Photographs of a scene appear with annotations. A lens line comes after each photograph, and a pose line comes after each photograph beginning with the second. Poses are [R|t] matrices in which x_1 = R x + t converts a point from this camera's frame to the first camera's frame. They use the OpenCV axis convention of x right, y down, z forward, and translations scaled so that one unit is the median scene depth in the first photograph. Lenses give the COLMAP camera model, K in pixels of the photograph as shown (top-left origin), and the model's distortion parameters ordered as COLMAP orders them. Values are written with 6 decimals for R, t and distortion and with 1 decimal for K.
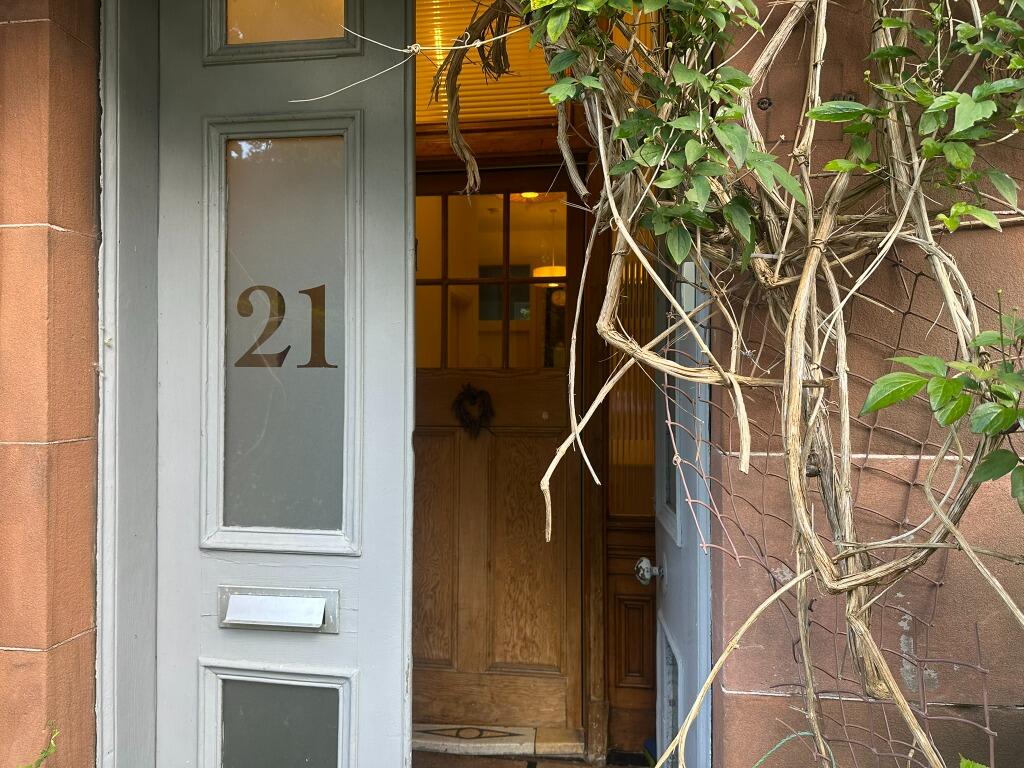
lens RADIAL K [[726.2, 0, 512.0], [0, 726.2, 384.0], [0, 0, 1]] dist [-0.001583, -0.000578]
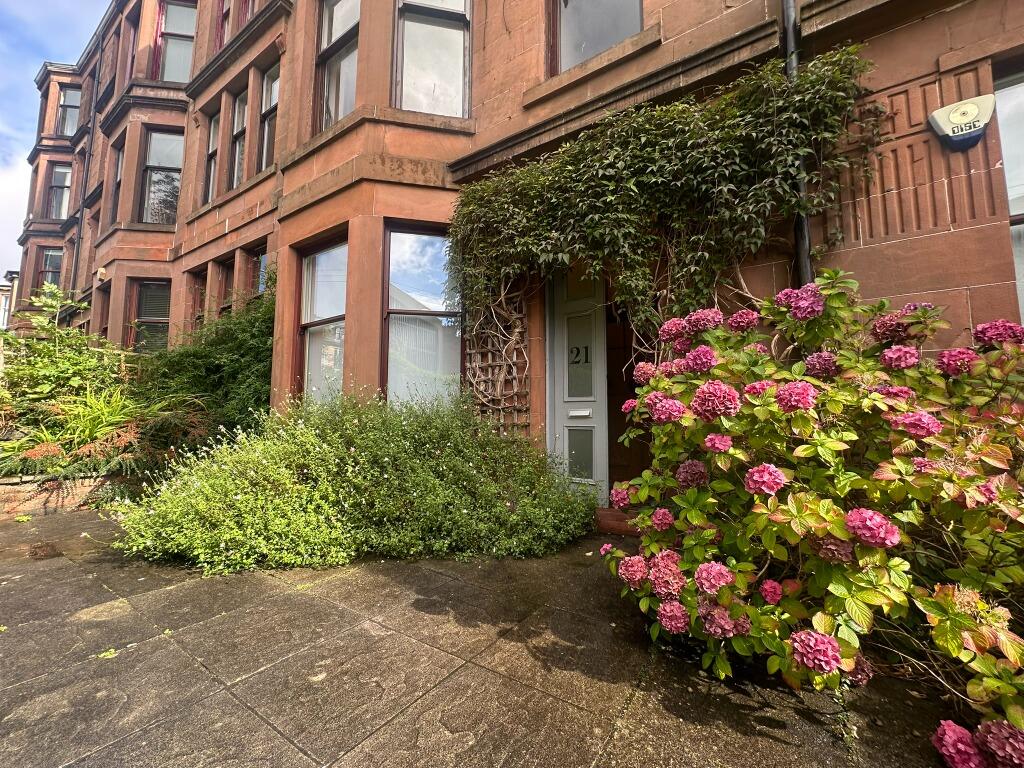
lens RADIAL K [[404.9, 0, 512.0], [0, 404.9, 384.0], [0, 0, 1]] dist [-0.002027, 0.000089]
pose [[0.909622, -0.039998, -0.413508, 0.386240], [0.000838, 0.995529, -0.094454, 0.372393], [0.415437, 0.085571, 0.905588, -1.624856]]
